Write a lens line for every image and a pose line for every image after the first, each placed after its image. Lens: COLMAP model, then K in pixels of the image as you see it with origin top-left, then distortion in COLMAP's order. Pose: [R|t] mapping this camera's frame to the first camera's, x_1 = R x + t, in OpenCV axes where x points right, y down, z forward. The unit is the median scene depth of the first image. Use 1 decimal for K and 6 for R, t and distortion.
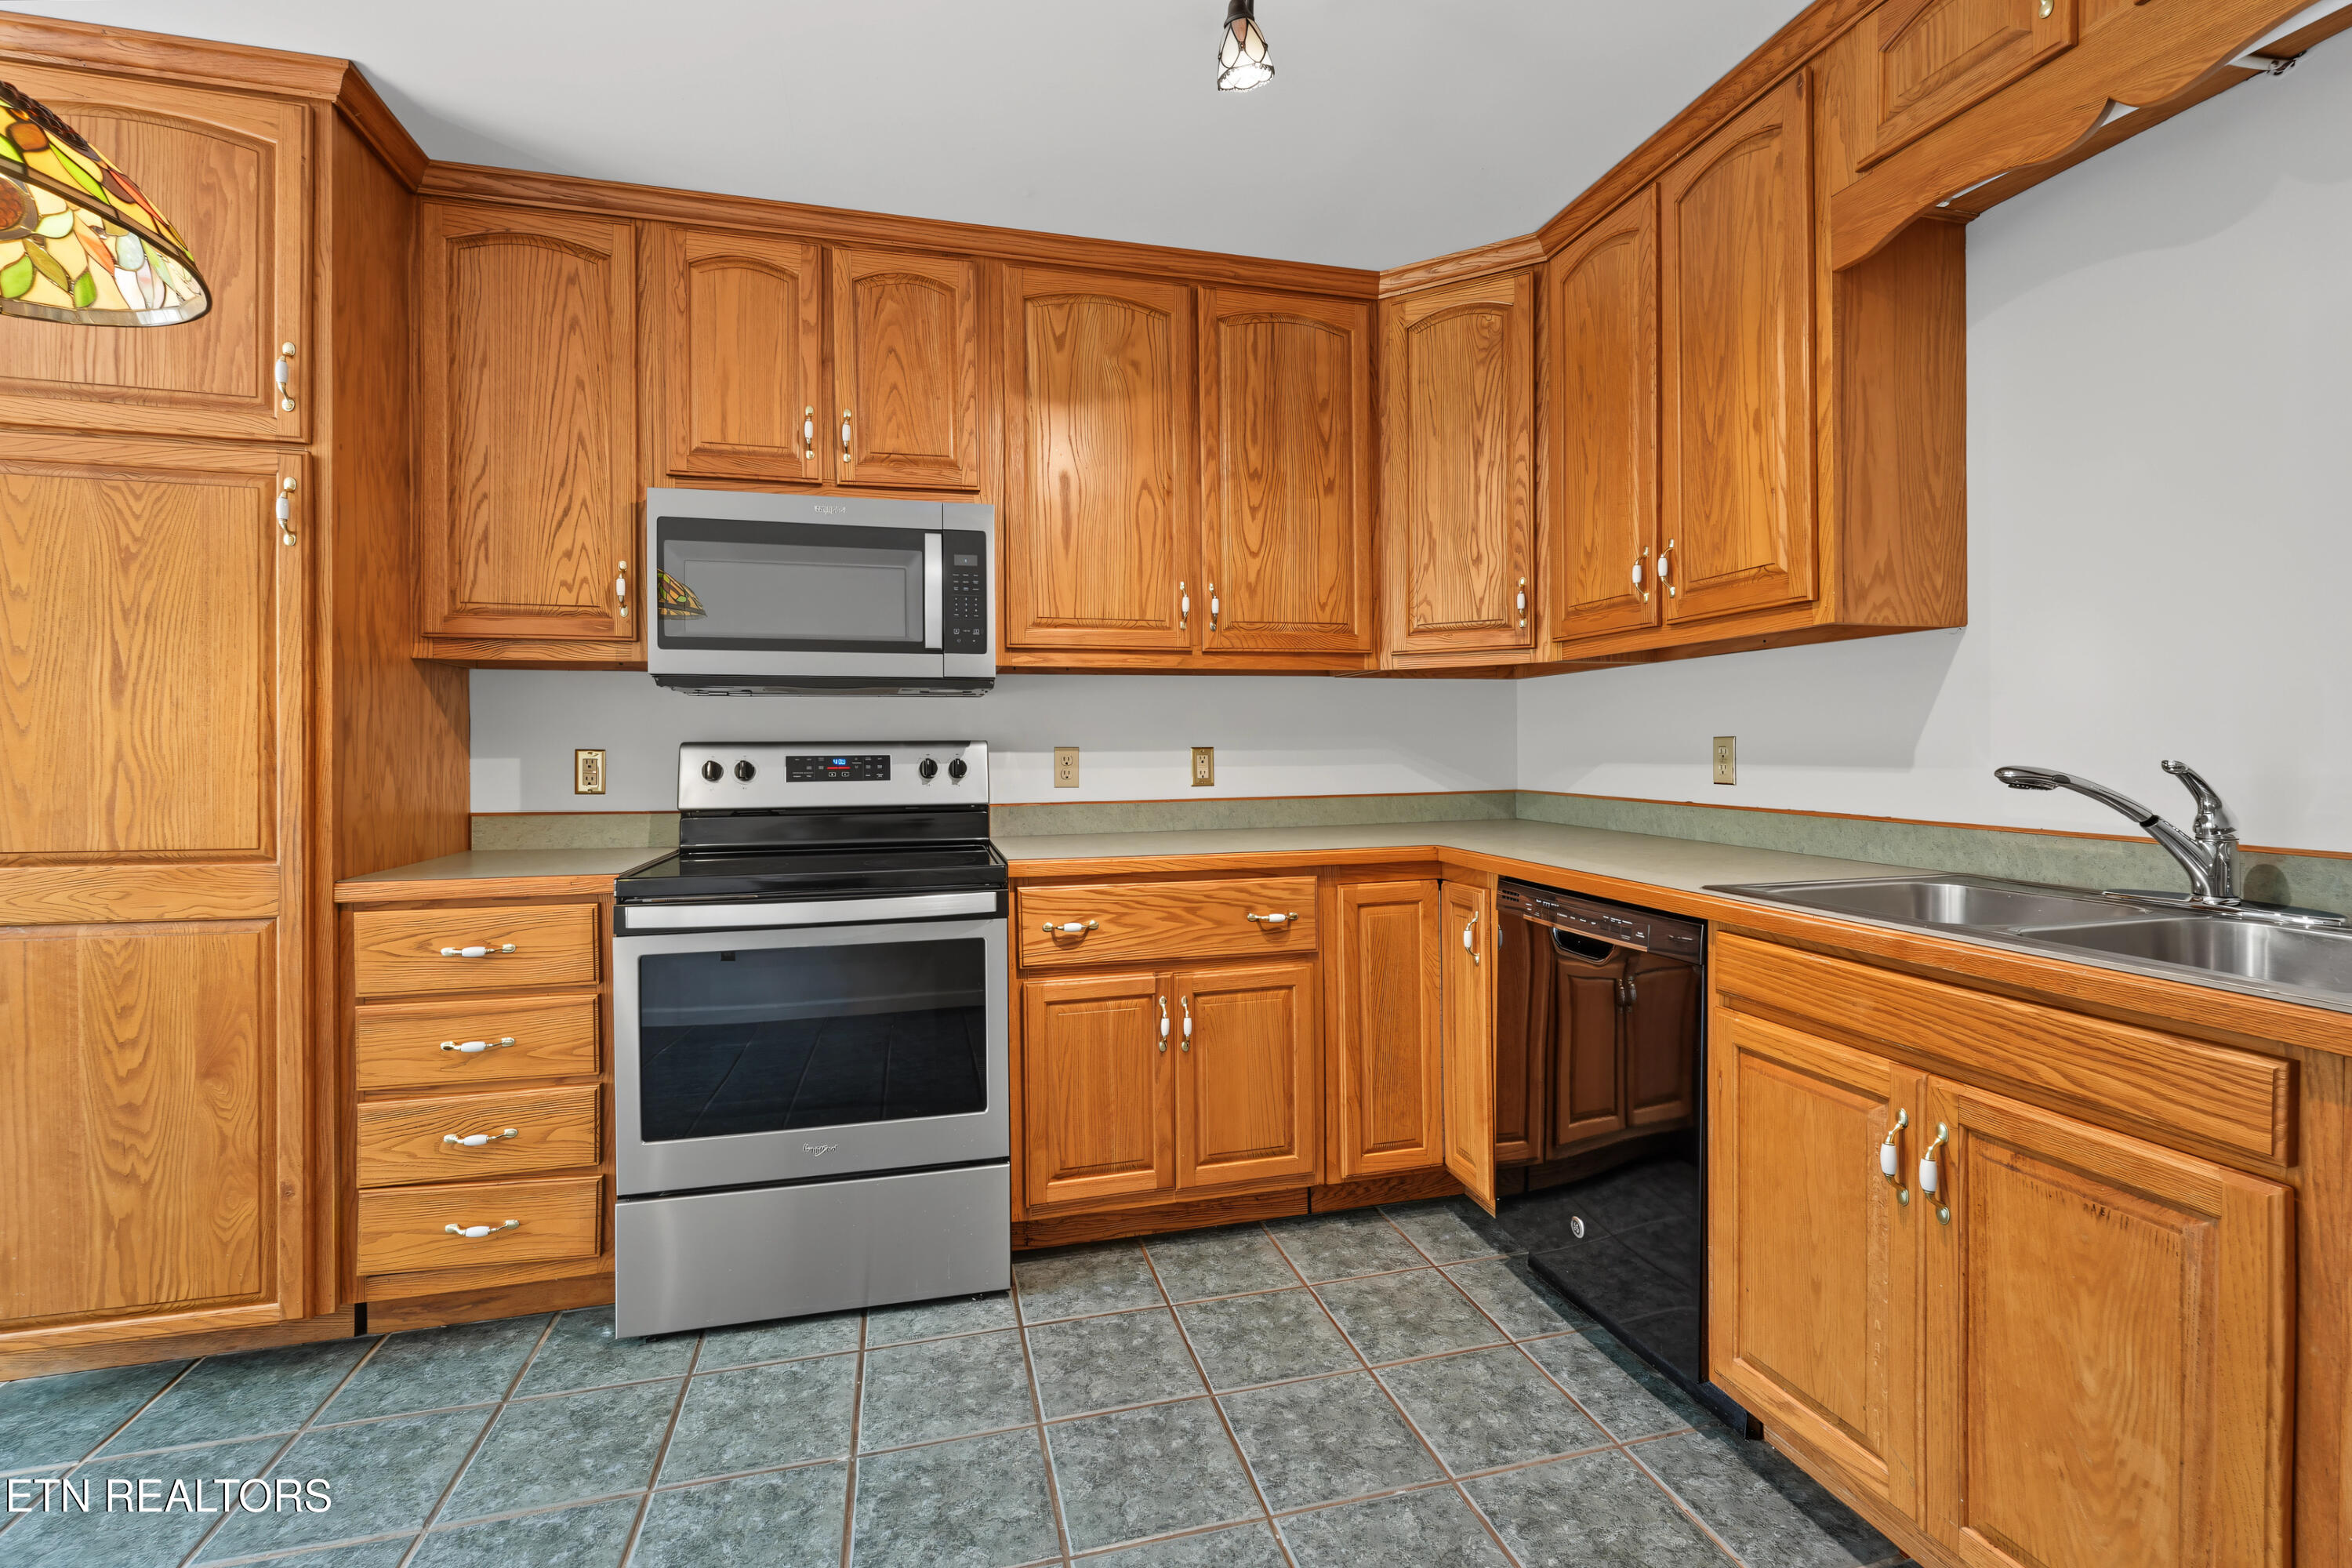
lens RADIAL K [[1023.3, 0, 1173.3], [0, 1023.3, 753.9], [0, 0, 1]] dist [0.001373, -0.000082]
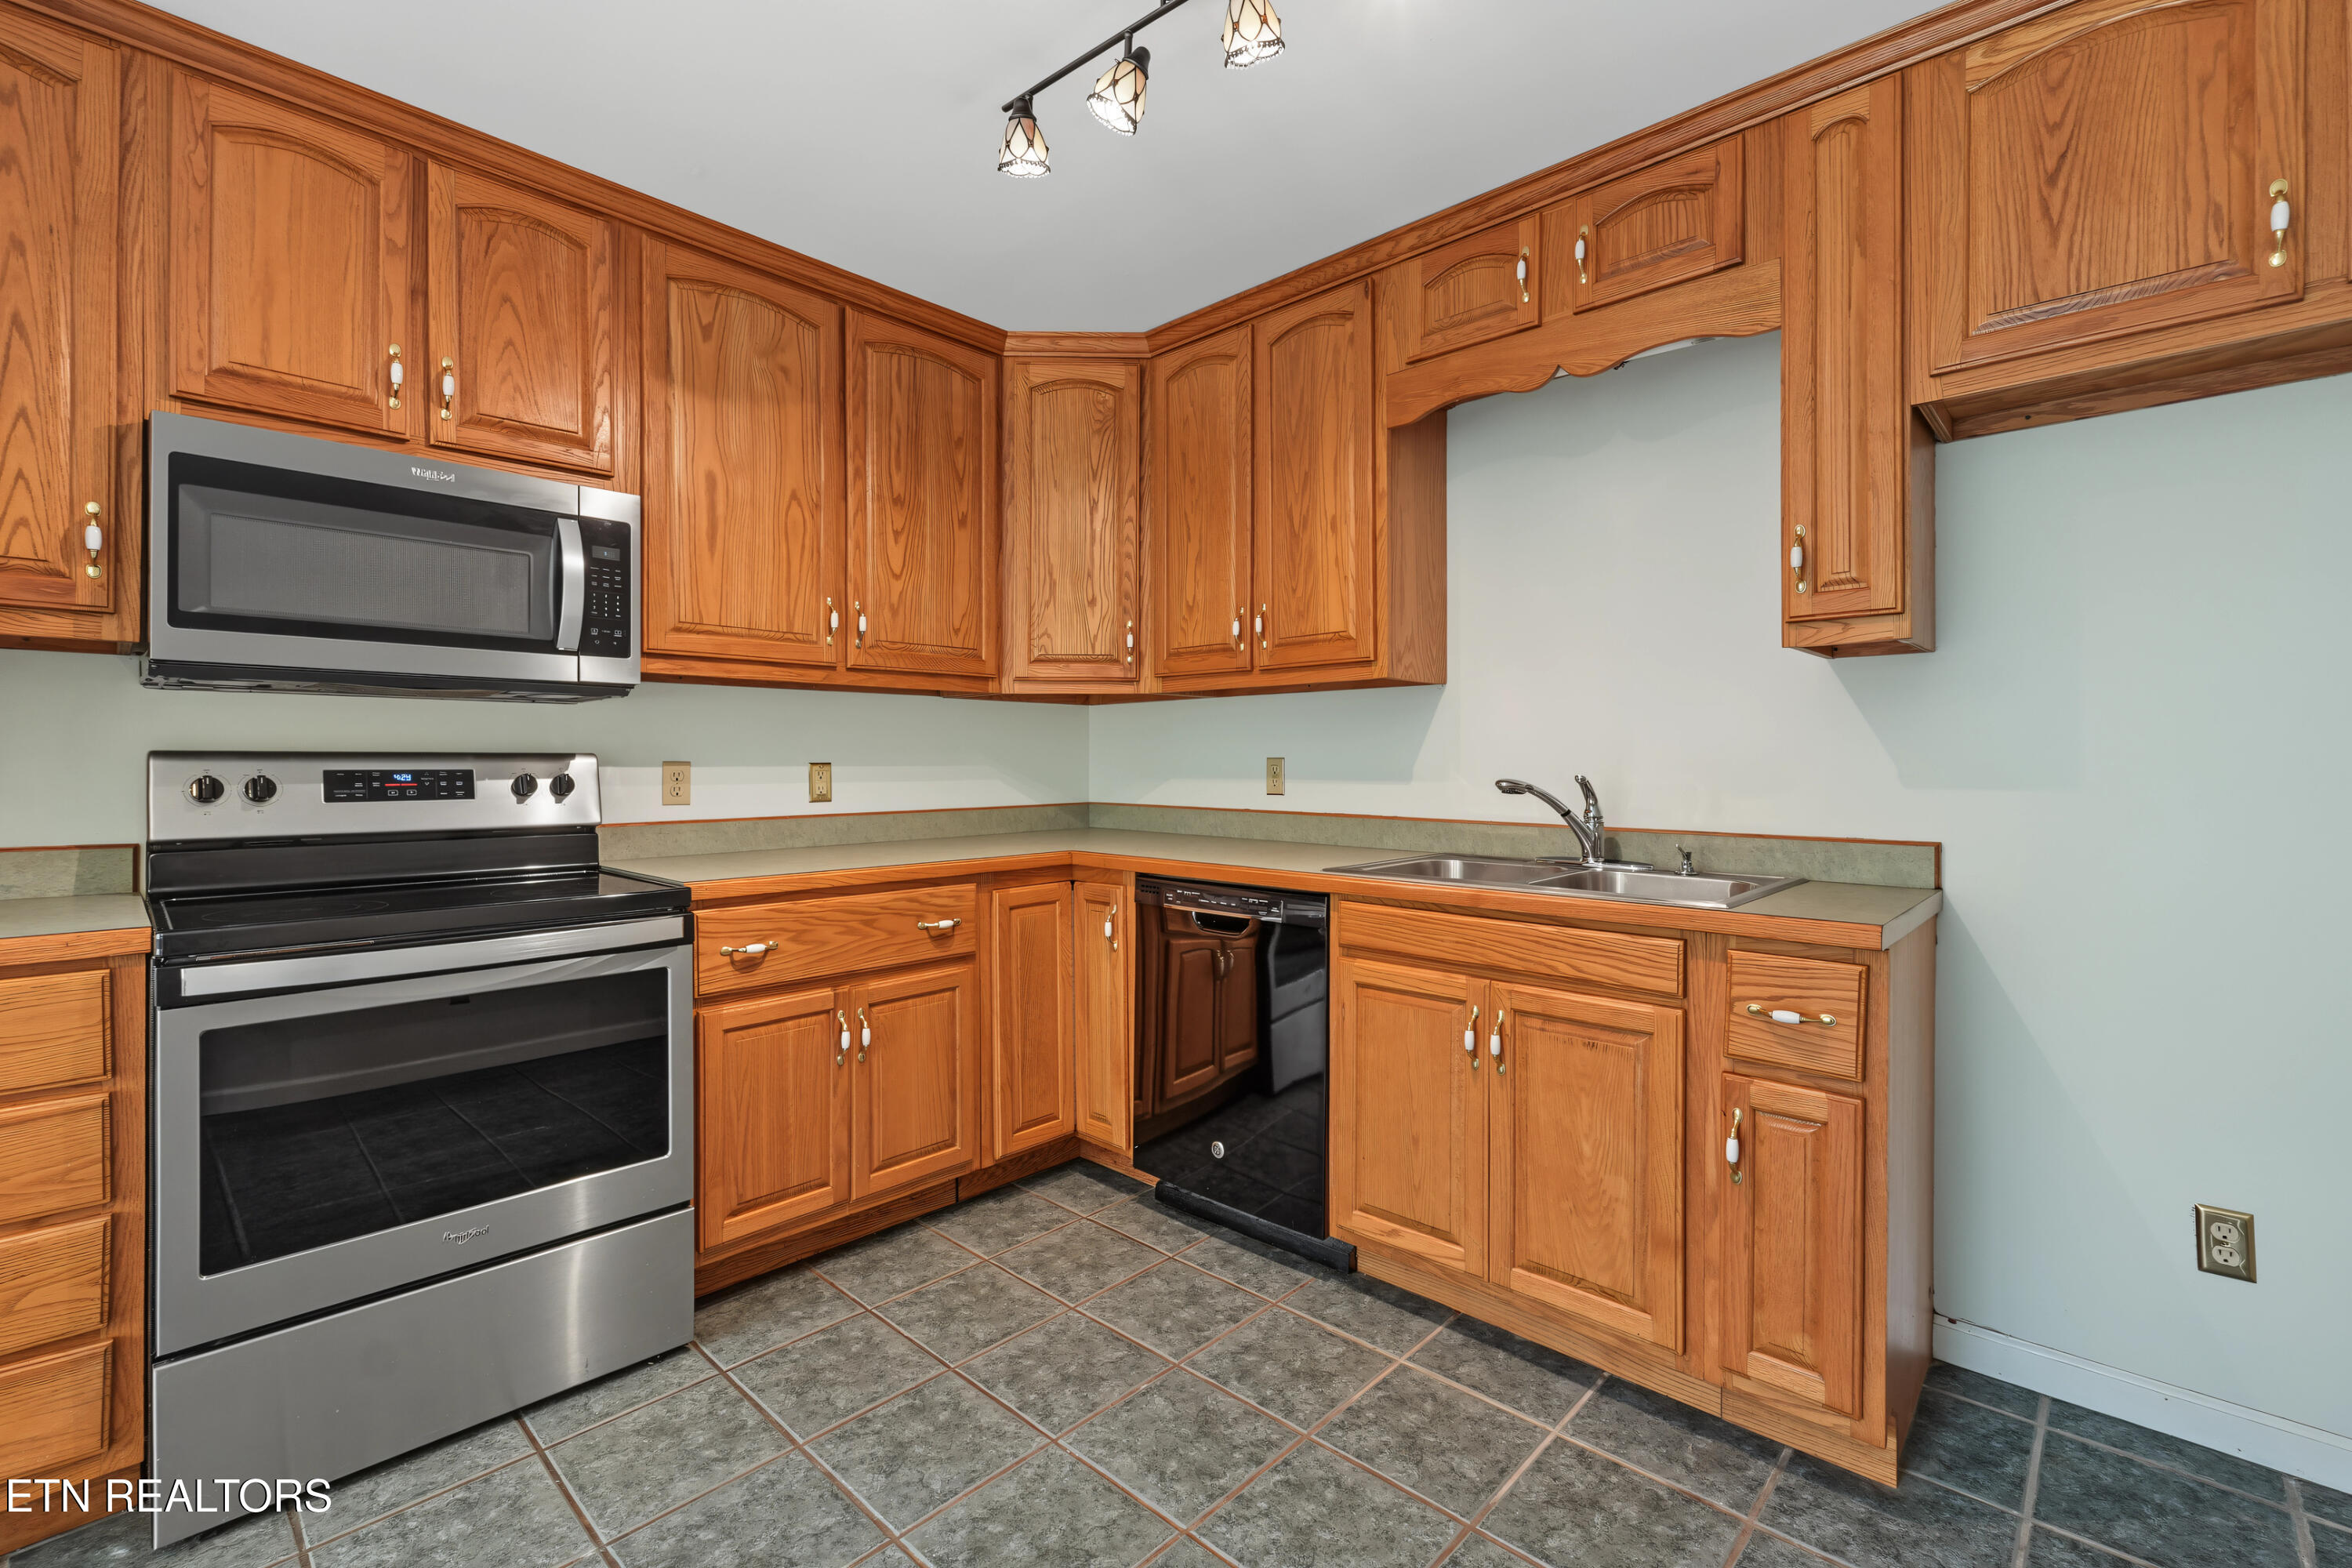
lens RADIAL K [[1023.3, 0, 1171.3], [0, 1023.3, 762.2], [0, 0, 1]] dist [0.001373, -0.000082]
pose [[0.848345, 0.007301, 0.529393, -0.311132], [-0.002844, 0.999953, -0.009233, 0.001728], [-0.529436, 0.006327, 0.848326, -0.029846]]
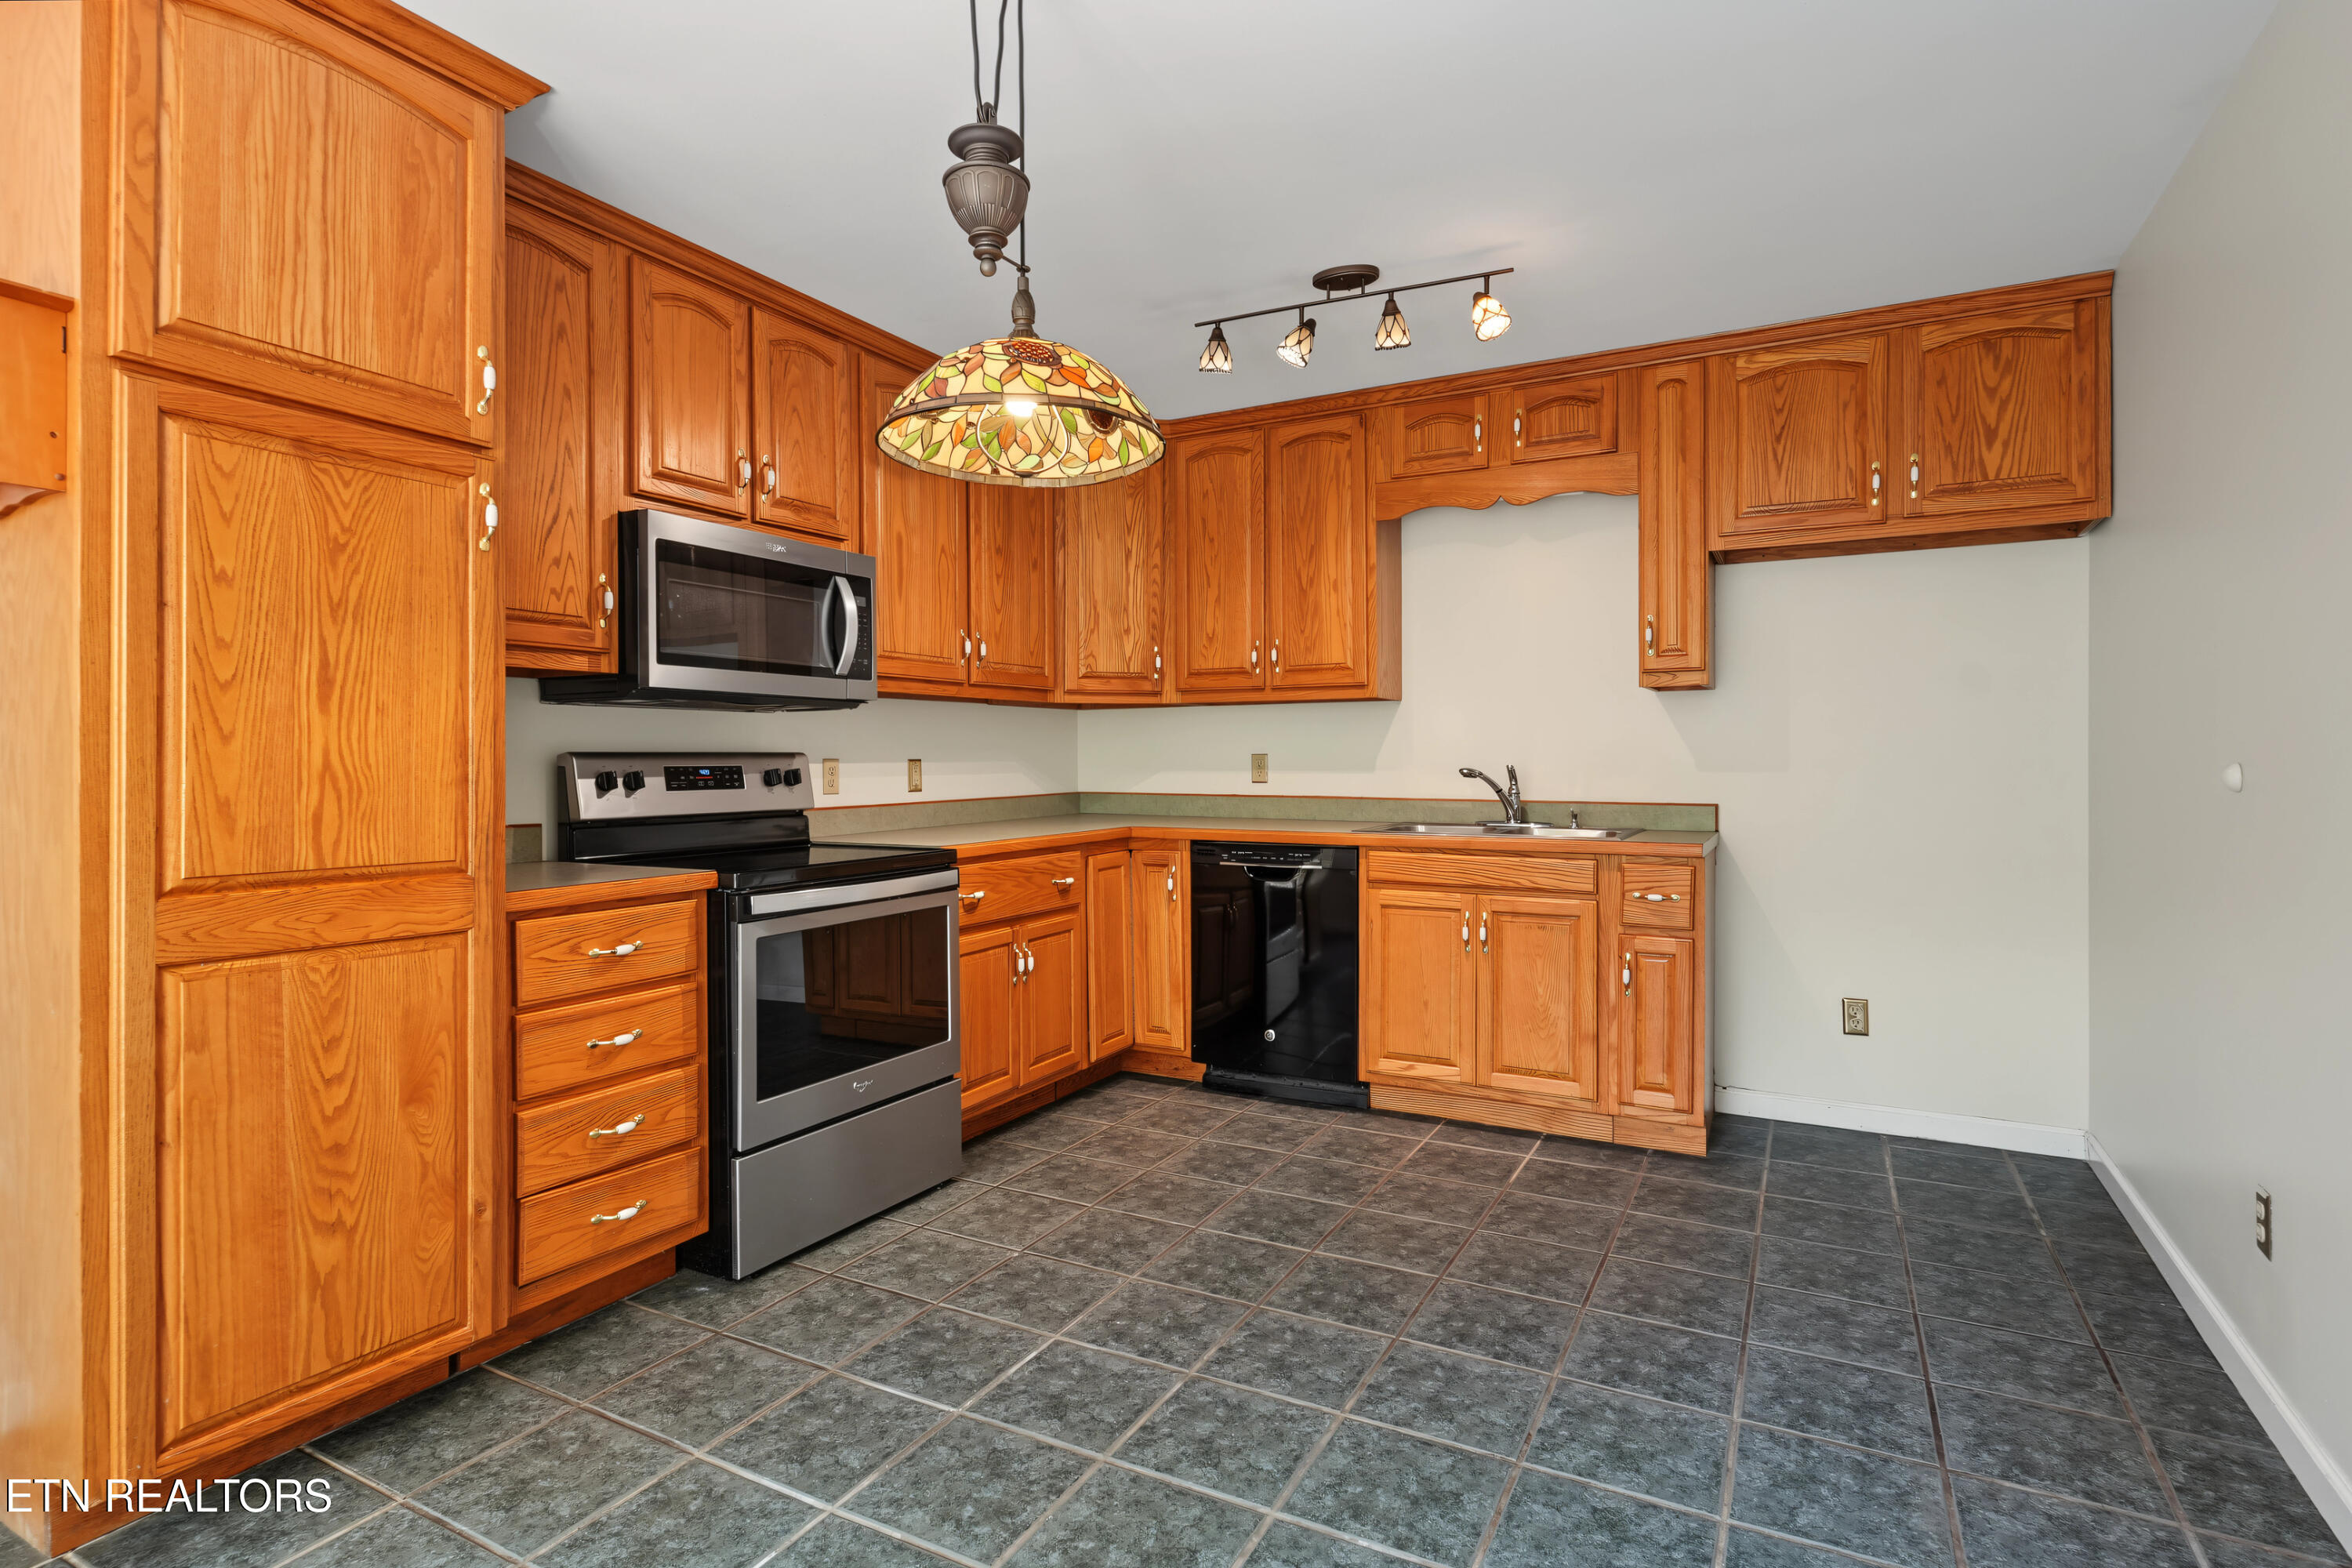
lens RADIAL K [[1183.3, 0, 1177.2], [0, 1183.3, 765.3], [0, 0, 1]] dist [0.018326, -0.001931]
pose [[0.680546, -0.000857, 0.732705, -1.165059], [0.004011, 0.999989, -0.002556, 0.007492], [-0.732695, 0.004678, 0.680541, -0.251313]]
